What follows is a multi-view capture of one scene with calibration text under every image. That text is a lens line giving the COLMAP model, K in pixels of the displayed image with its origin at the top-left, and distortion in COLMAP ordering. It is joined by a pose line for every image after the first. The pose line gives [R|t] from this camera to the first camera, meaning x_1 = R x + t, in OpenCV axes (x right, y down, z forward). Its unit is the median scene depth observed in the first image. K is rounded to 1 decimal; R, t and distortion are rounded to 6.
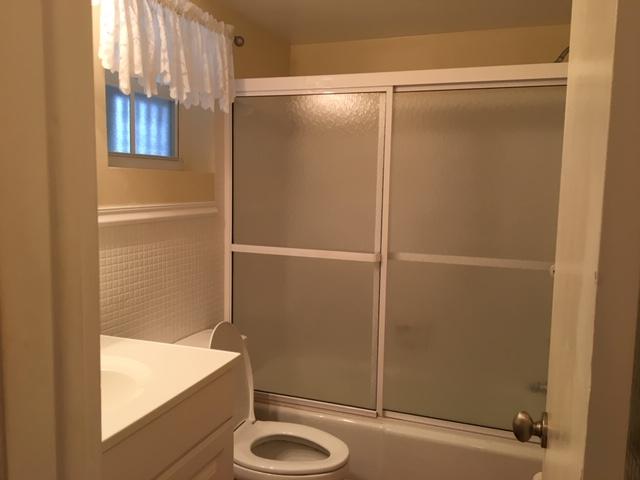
lens RADIAL K [[545.5, 0, 320.0], [0, 545.5, 239.2], [0, 0, 1]] dist [0.094271, -0.010176]
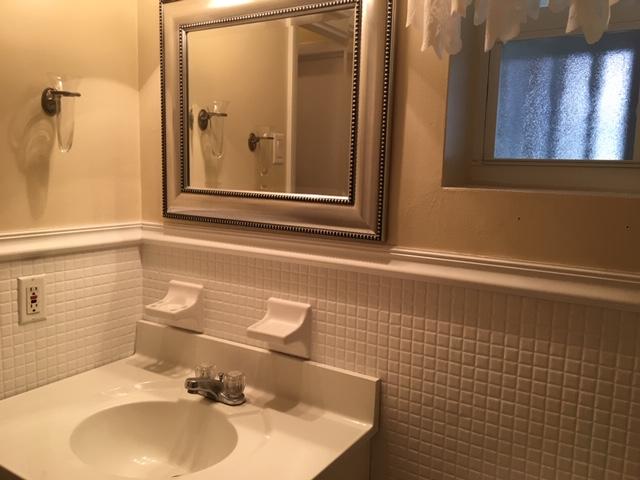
lens RADIAL K [[545.5, 0, 319.8], [0, 545.5, 241.3], [0, 0, 1]] dist [0.094271, -0.010176]
pose [[-0.234495, 0.100411, -0.966918, 0.226224], [-0.126641, 0.983019, 0.132796, -0.127320], [0.963833, 0.153592, -0.217797, 0.951067]]
